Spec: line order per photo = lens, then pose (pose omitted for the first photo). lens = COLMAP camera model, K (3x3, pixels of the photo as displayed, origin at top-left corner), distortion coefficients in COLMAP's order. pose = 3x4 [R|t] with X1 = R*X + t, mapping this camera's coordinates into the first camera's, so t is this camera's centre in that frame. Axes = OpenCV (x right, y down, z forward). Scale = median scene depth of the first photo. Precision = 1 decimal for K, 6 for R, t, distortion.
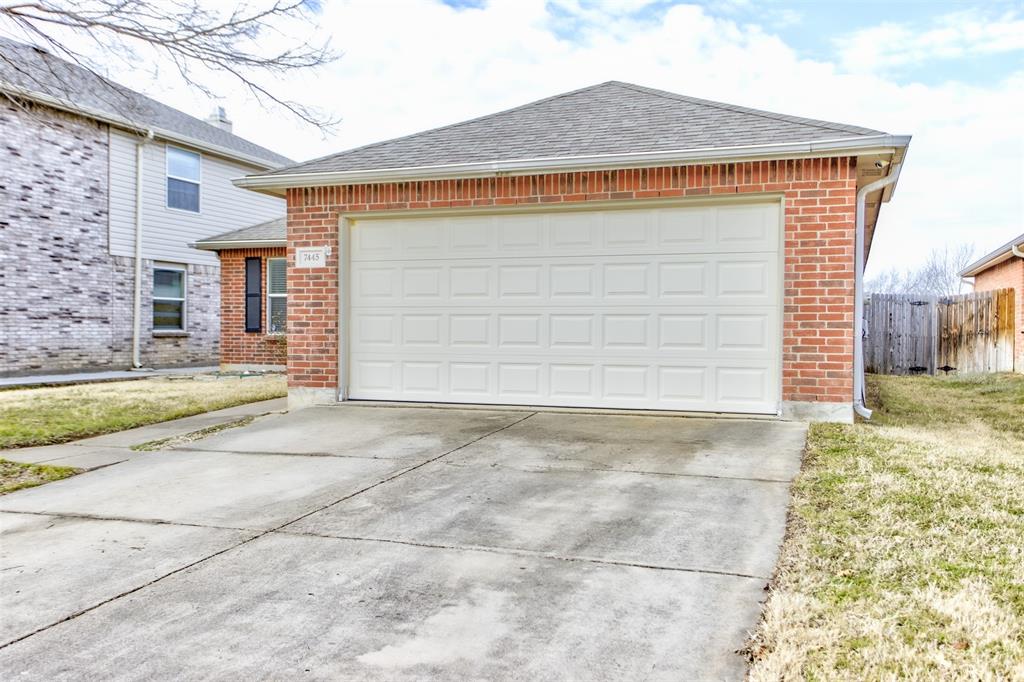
lens RADIAL K [[944.2, 0, 511.0], [0, 944.2, 339.7], [0, 0, 1]] dist [-0.027217, 0.000000]
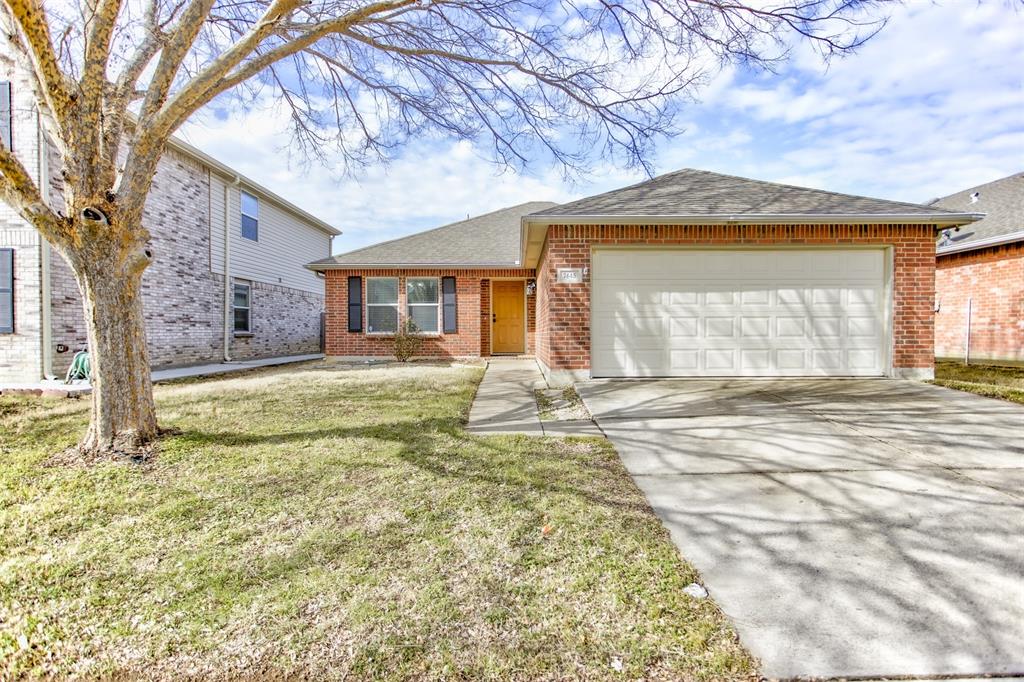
lens RADIAL K [[596.4, 0, 513.2], [0, 596.4, 341.5], [0, 0, 1]] dist [-0.027077, 0.000506]
pose [[0.938943, -0.013942, 0.343791, -0.354322], [0.011453, 0.999891, 0.009270, 0.000205], [-0.343883, -0.004767, 0.939001, 0.123452]]
